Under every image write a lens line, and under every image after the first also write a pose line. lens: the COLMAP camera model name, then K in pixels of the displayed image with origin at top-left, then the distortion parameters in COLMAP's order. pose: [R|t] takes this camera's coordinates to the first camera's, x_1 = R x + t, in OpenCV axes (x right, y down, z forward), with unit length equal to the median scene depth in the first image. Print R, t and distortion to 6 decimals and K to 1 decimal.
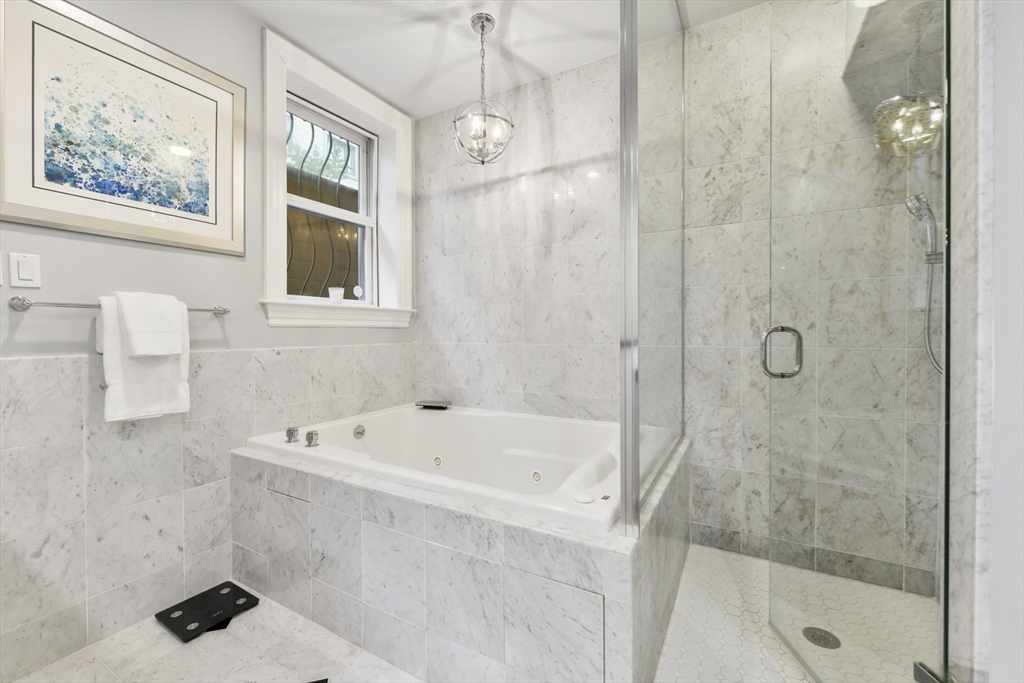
lens RADIAL K [[412.6, 0, 514.3], [0, 412.6, 336.7], [0, 0, 1]] dist [-0.001279, -0.000633]
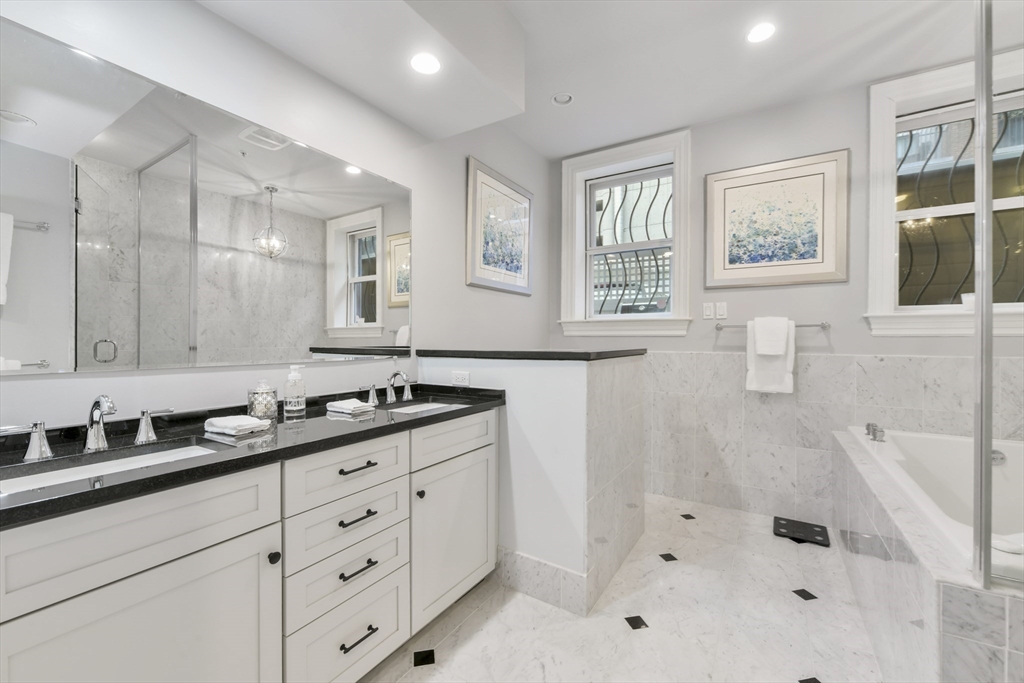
lens RADIAL K [[412.6, 0, 514.3], [0, 412.6, 336.7], [0, 0, 1]] dist [-0.001279, -0.000633]
pose [[-0.042068, -0.002434, -0.999112, 0.760767], [-0.013850, 0.999902, -0.001853, -0.009612], [0.999019, 0.013760, -0.042098, 0.040401]]
